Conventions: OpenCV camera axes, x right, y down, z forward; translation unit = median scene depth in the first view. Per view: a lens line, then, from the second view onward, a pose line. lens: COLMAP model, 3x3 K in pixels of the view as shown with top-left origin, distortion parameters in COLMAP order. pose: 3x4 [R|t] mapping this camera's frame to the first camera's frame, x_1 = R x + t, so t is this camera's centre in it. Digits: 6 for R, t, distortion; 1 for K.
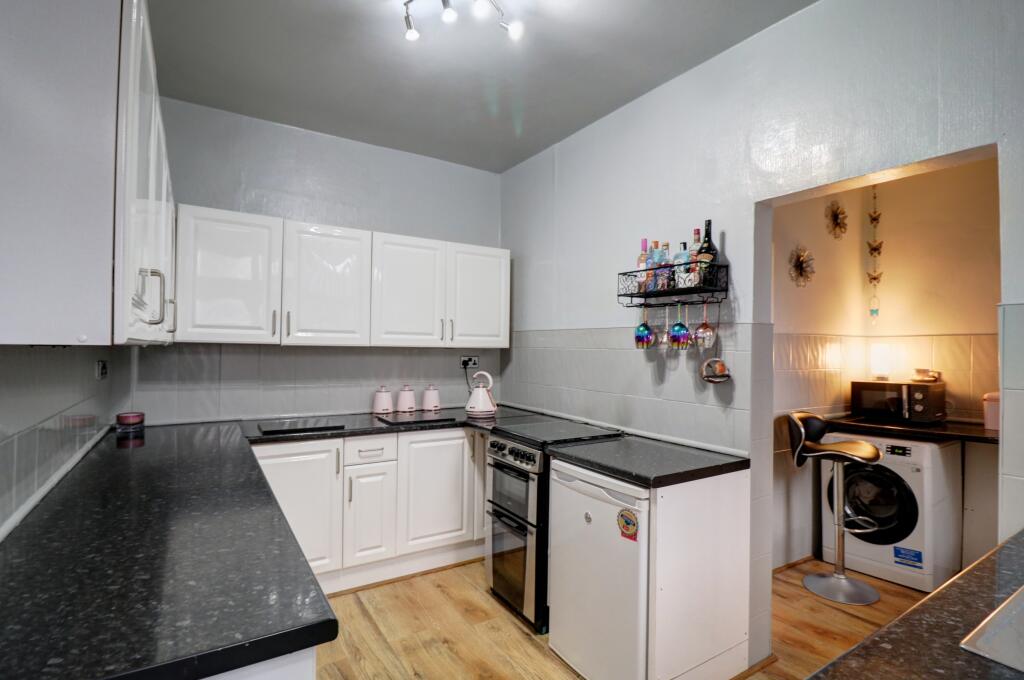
lens RADIAL K [[481.1, 0, 514.3], [0, 481.1, 339.2], [0, 0, 1]] dist [-0.012754, -0.005837]
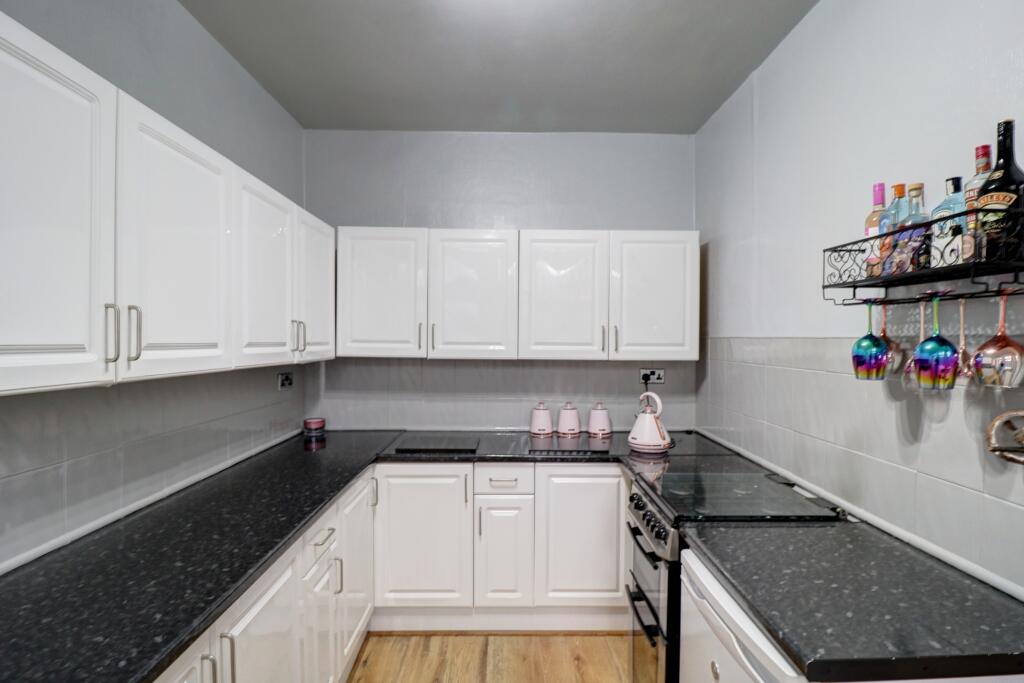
lens RADIAL K [[481.1, 0, 510.4], [0, 481.1, 341.6], [0, 0, 1]] dist [-0.012754, -0.005837]
pose [[0.853349, -0.006845, -0.521296, 0.178776], [0.014763, 0.999830, 0.011039, -0.032581], [0.521132, -0.017116, 0.853305, 0.270237]]
